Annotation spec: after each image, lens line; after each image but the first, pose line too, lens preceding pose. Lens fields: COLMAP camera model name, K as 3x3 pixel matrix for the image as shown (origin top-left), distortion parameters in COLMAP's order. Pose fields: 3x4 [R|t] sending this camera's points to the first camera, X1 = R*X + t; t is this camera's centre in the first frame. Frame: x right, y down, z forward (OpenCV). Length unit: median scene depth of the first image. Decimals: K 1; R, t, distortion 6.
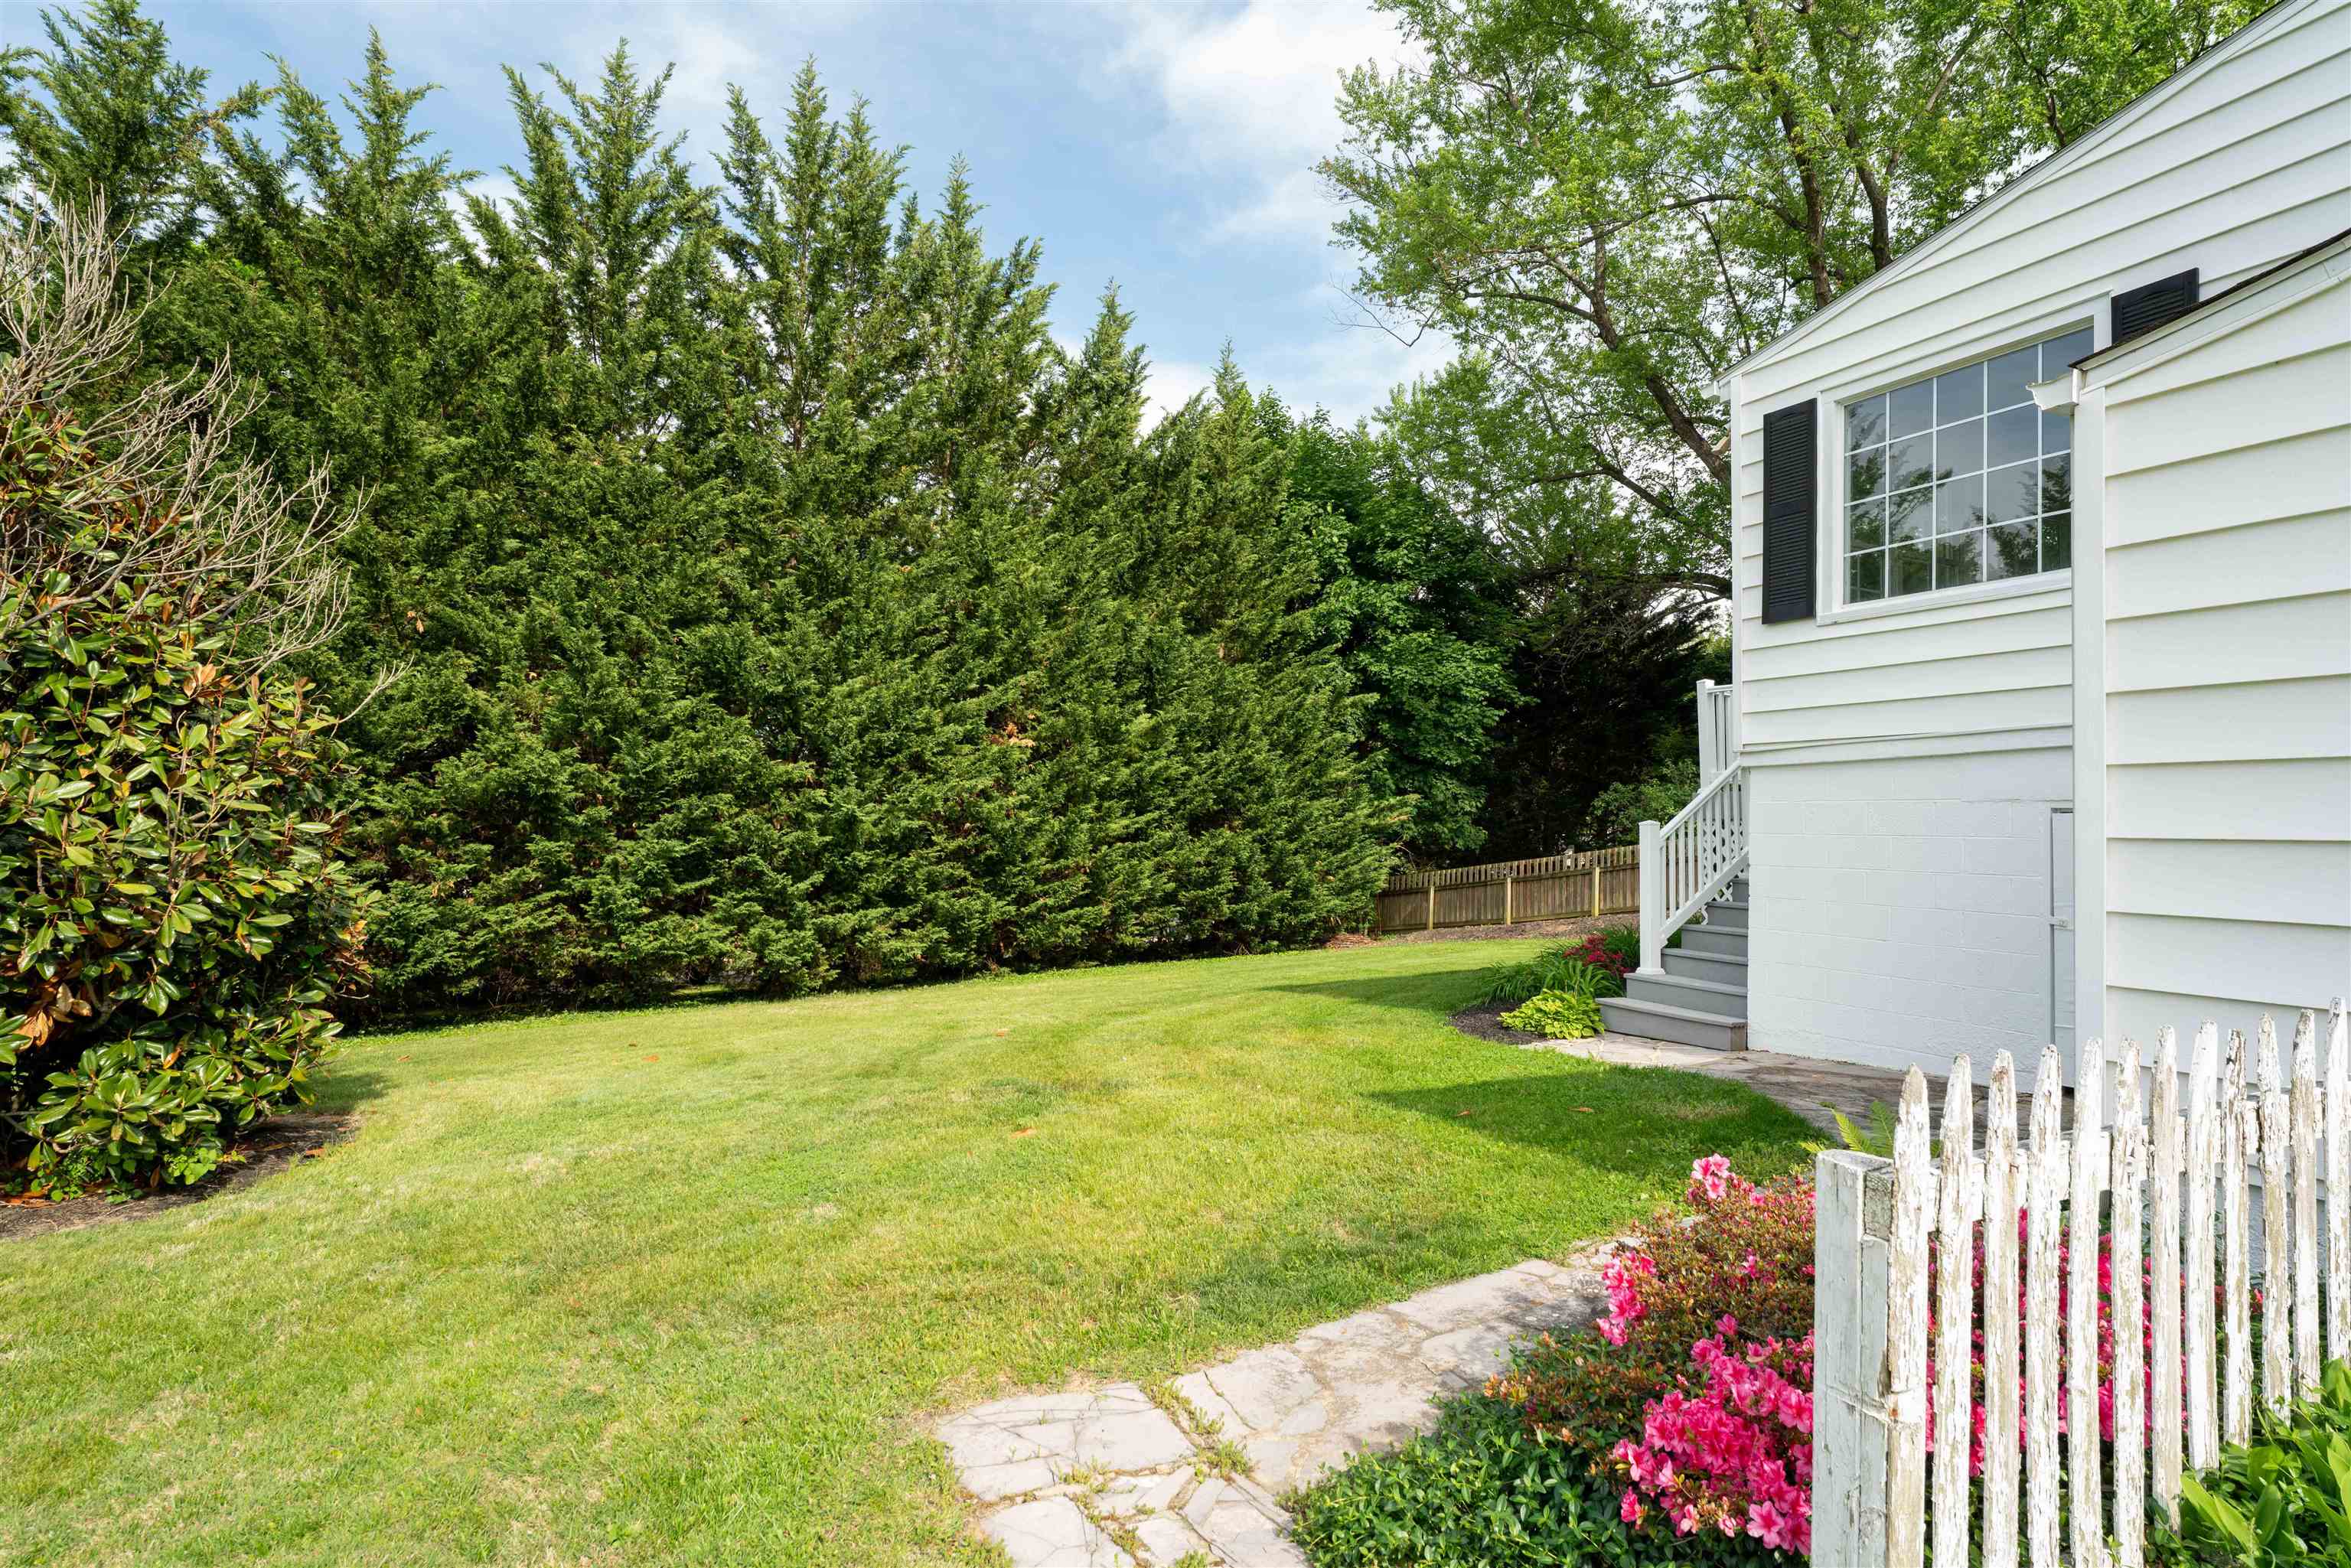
lens RADIAL K [[1277.9, 0, 1169.1], [0, 1277.9, 794.8], [0, 0, 1]] dist [0.016960, 0.001892]
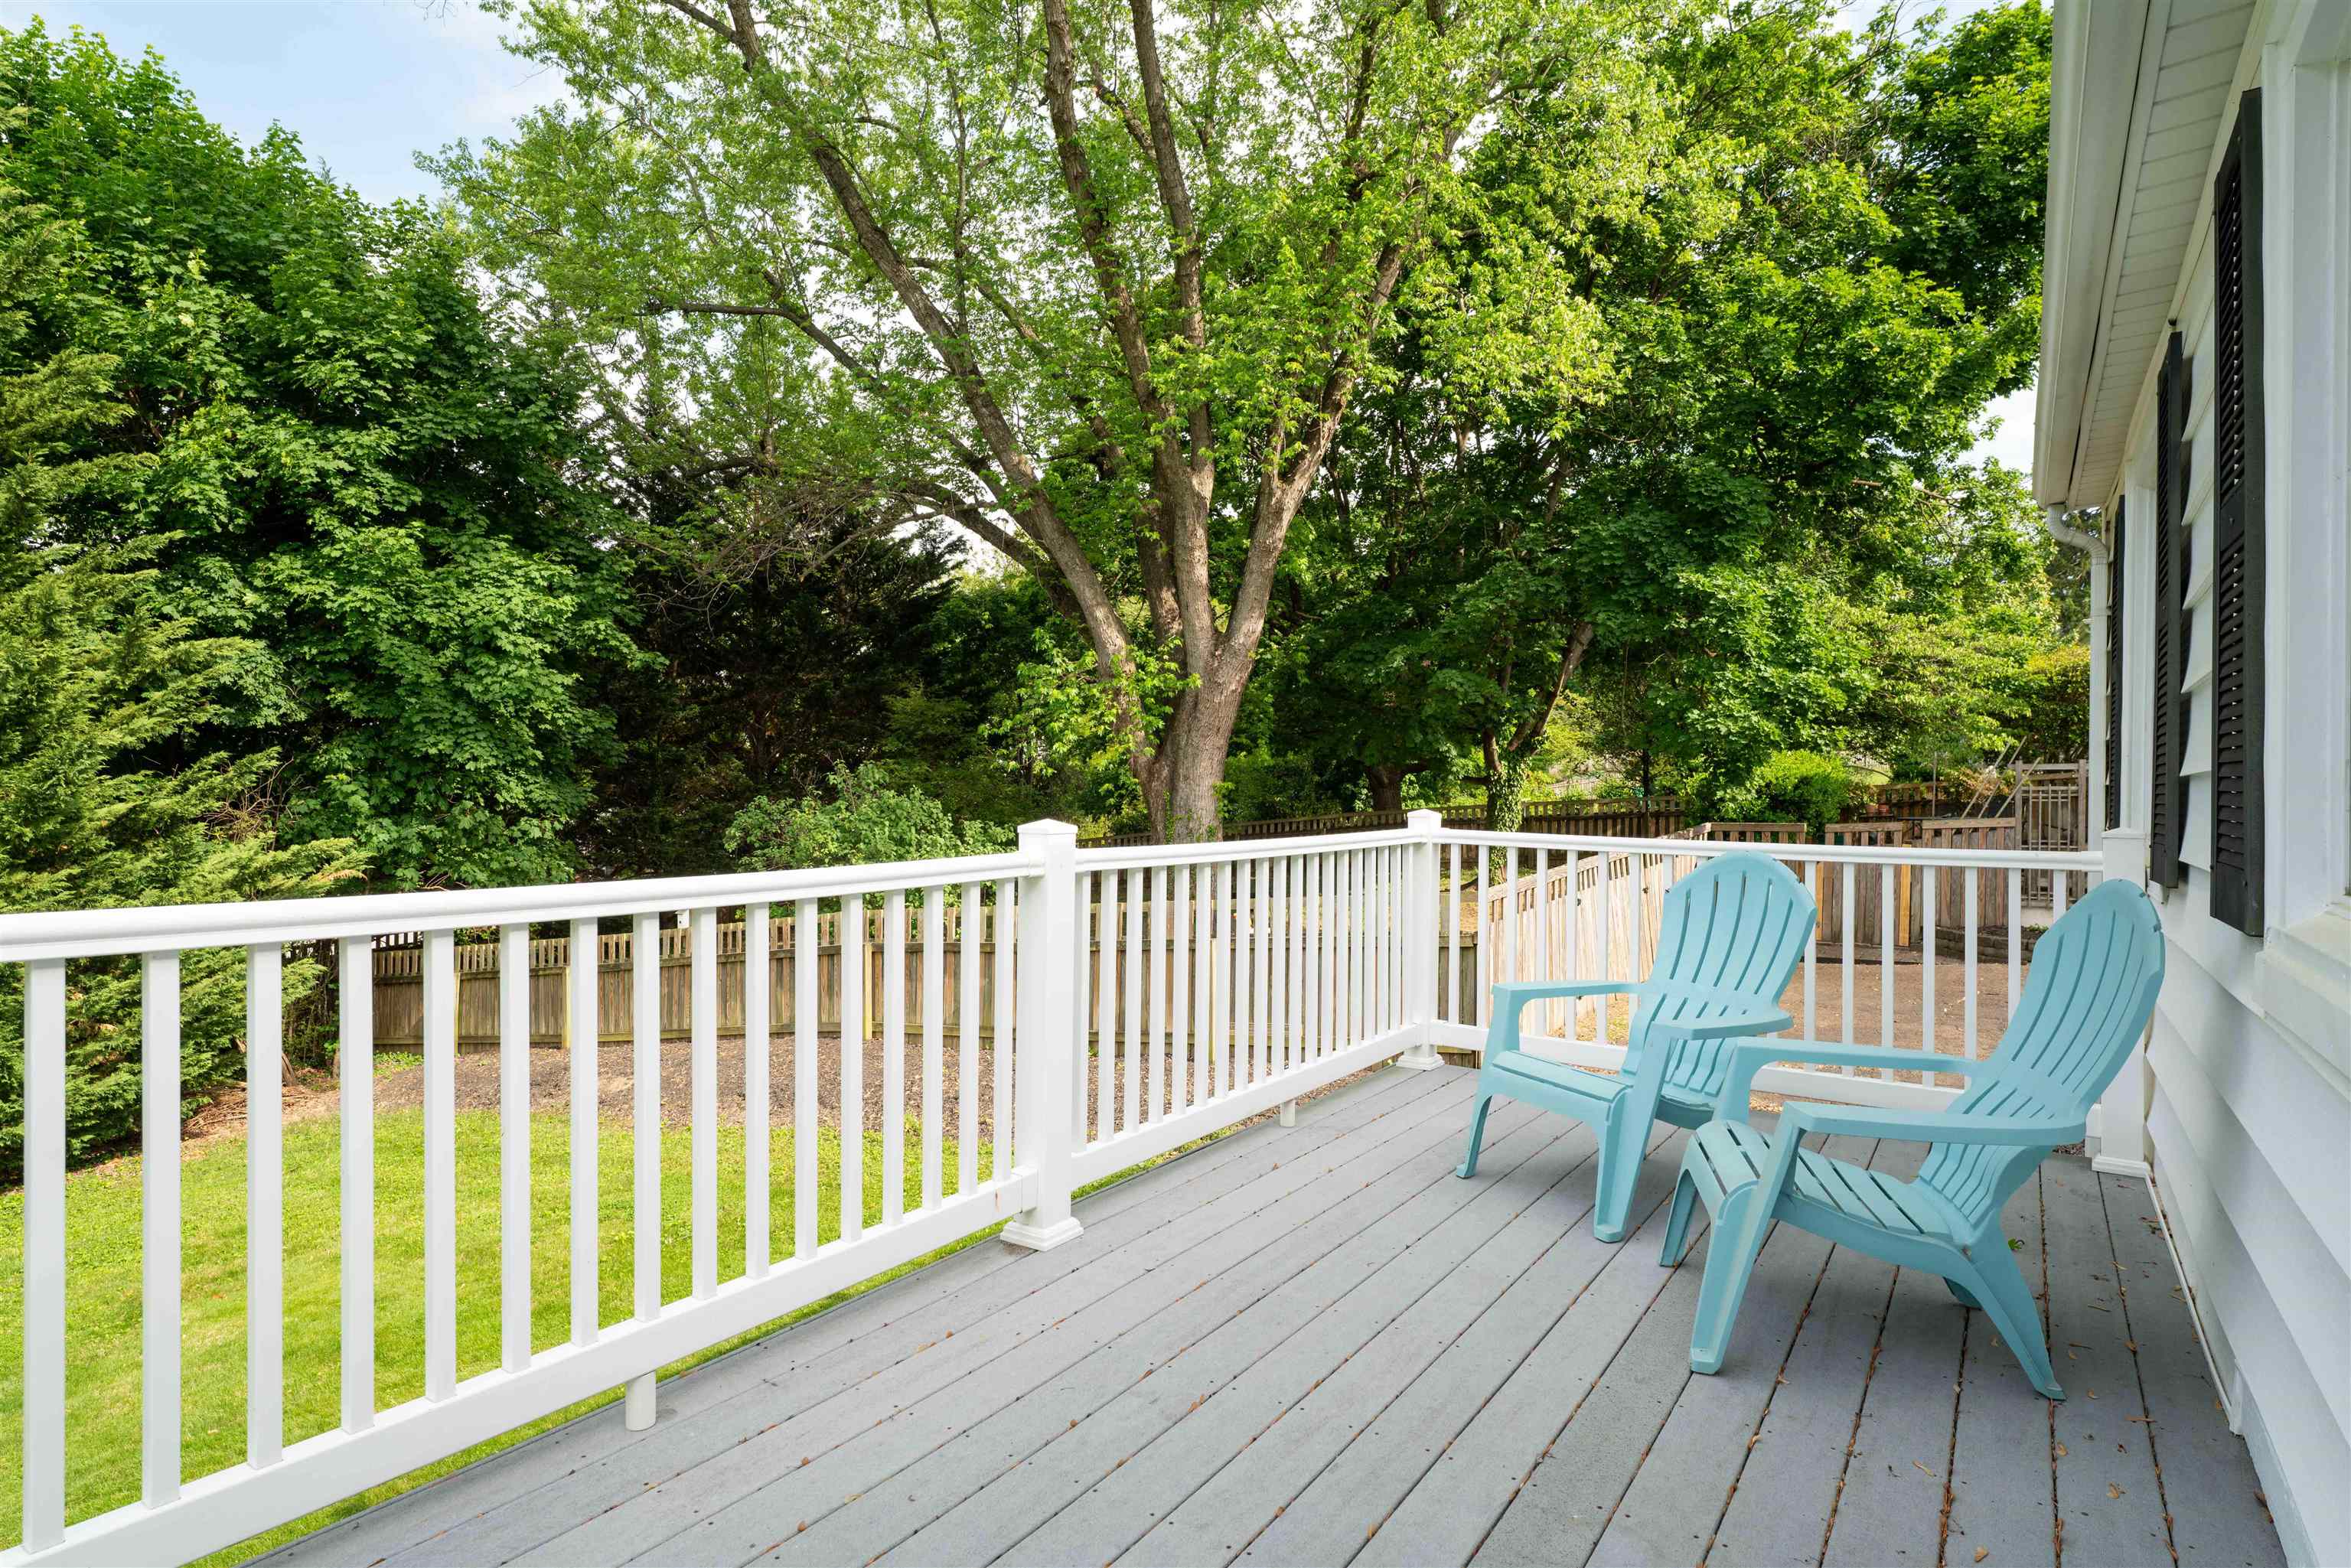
lens RADIAL K [[1277.9, 0, 1166.7], [0, 1277.9, 800.7], [0, 0, 1]] dist [0.016960, 0.001892]
pose [[0.865446, -0.026471, 0.500303, 0.189546], [-0.003813, 0.998226, 0.059411, -0.041680], [-0.500988, -0.053324, 0.863810, 0.337485]]
